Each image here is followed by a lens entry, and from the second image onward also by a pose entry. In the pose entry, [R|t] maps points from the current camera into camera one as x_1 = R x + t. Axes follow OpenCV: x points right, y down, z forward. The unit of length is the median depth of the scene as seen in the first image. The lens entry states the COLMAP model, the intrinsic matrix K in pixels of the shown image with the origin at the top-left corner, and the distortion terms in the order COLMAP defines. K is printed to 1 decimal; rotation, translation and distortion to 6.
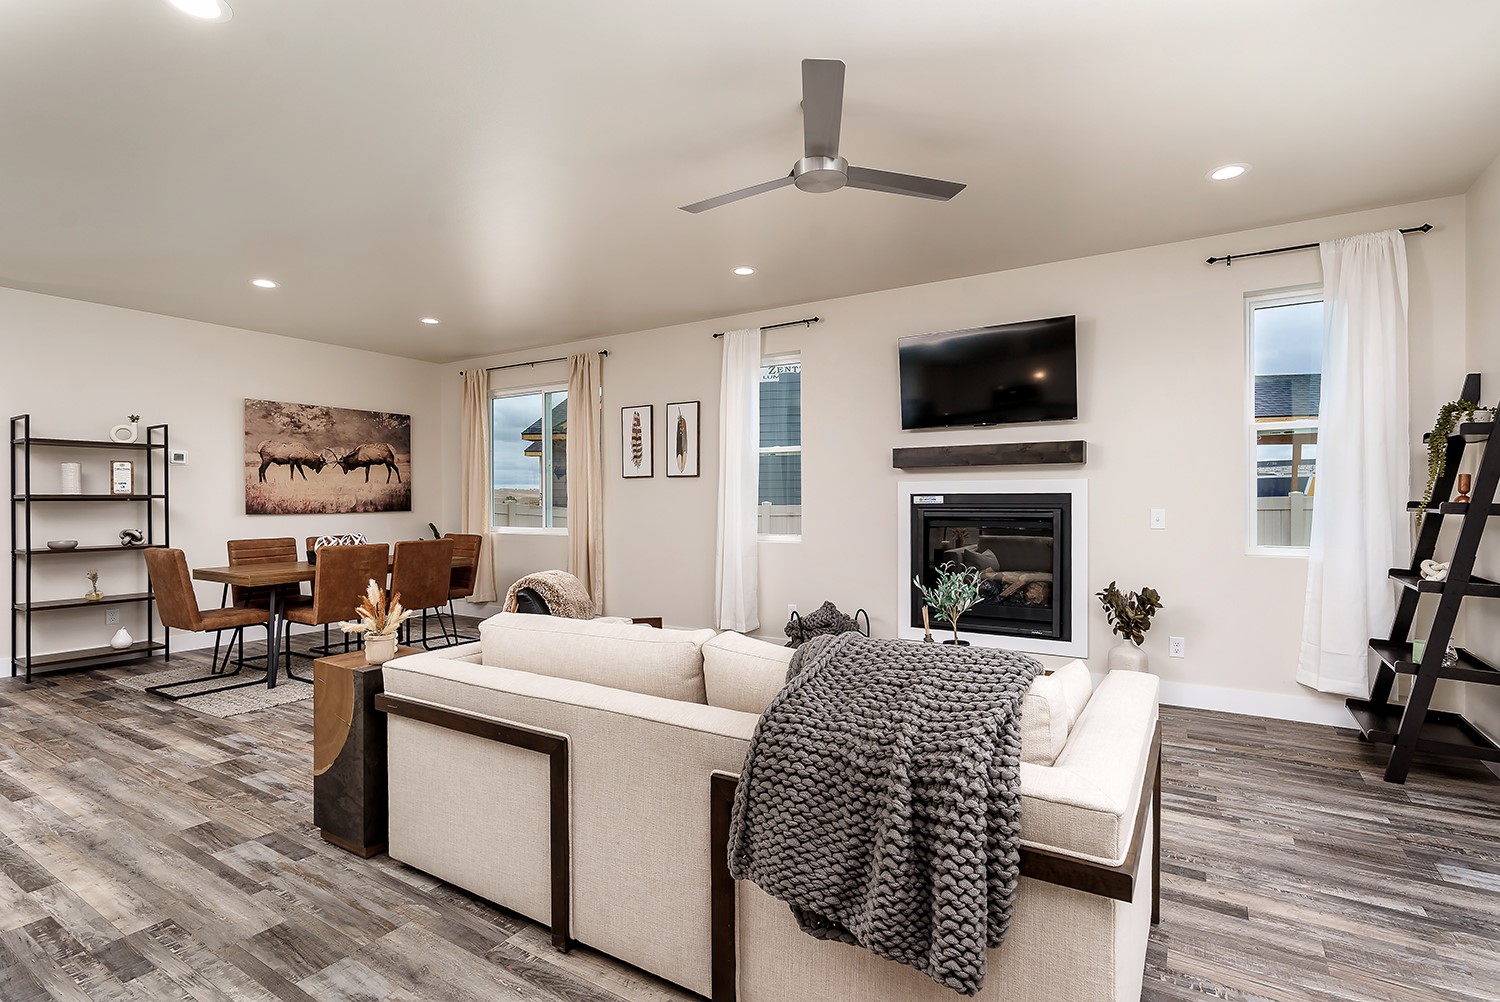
lens RADIAL K [[692.2, 0, 753.4], [0, 692.2, 500.6], [0, 0, 1]] dist [-0.012023, 0.001561]
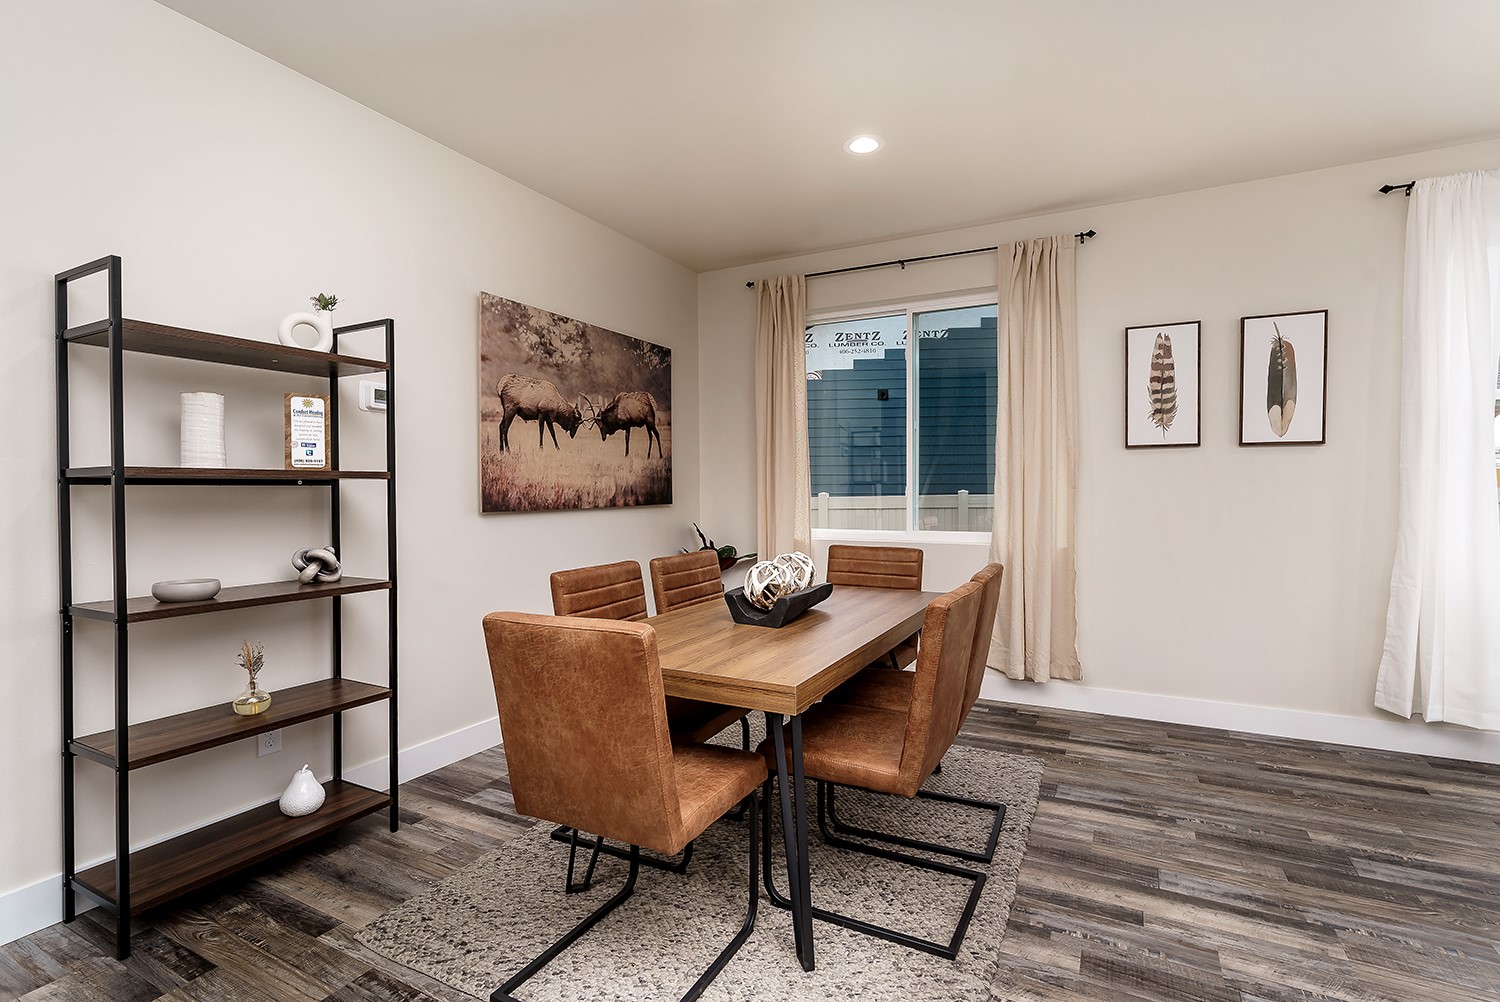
lens RADIAL K [[692.2, 0, 758.3], [0, 692.2, 495.4], [0, 0, 1]] dist [-0.012023, 0.001561]
pose [[0.996985, -0.001264, 0.077585, -0.552133], [0.000676, 0.999971, 0.007610, 0.003241], [-0.077592, -0.007535, 0.996957, 0.444296]]
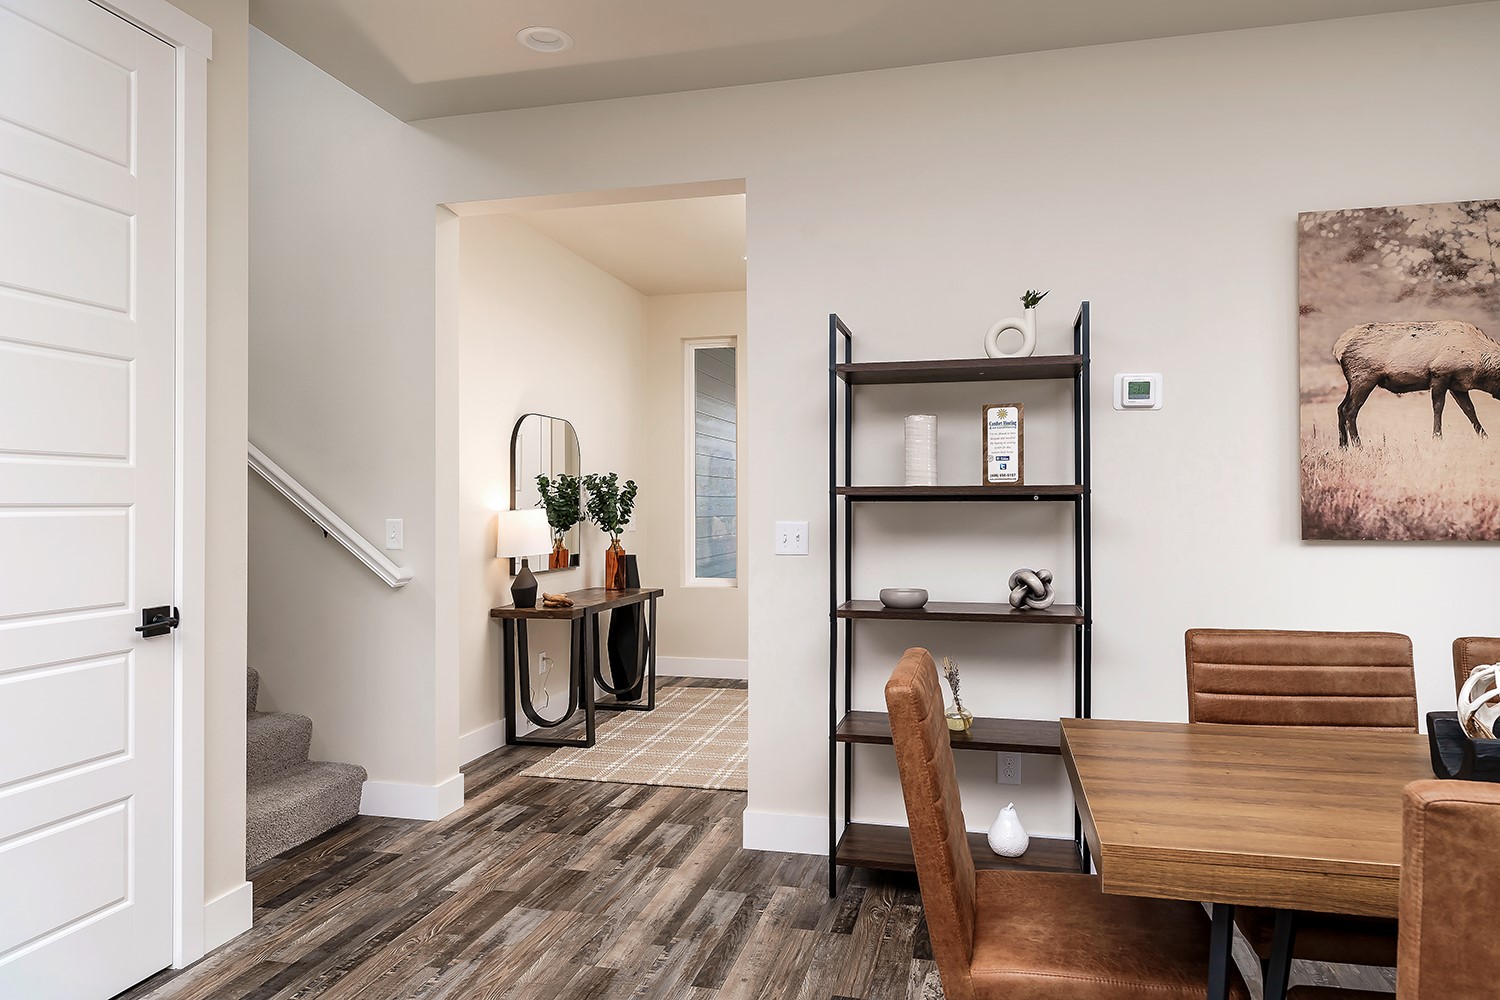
lens RADIAL K [[963.3, 0, 752.3], [0, 963.3, 503.3], [0, 0, 1]] dist [-0.003101, -0.000303]
pose [[0.319166, 0.001396, -0.947698, -0.348337], [-0.000113, 0.999999, 0.001435, 0.000740], [0.947699, -0.000351, 0.319166, 0.557324]]
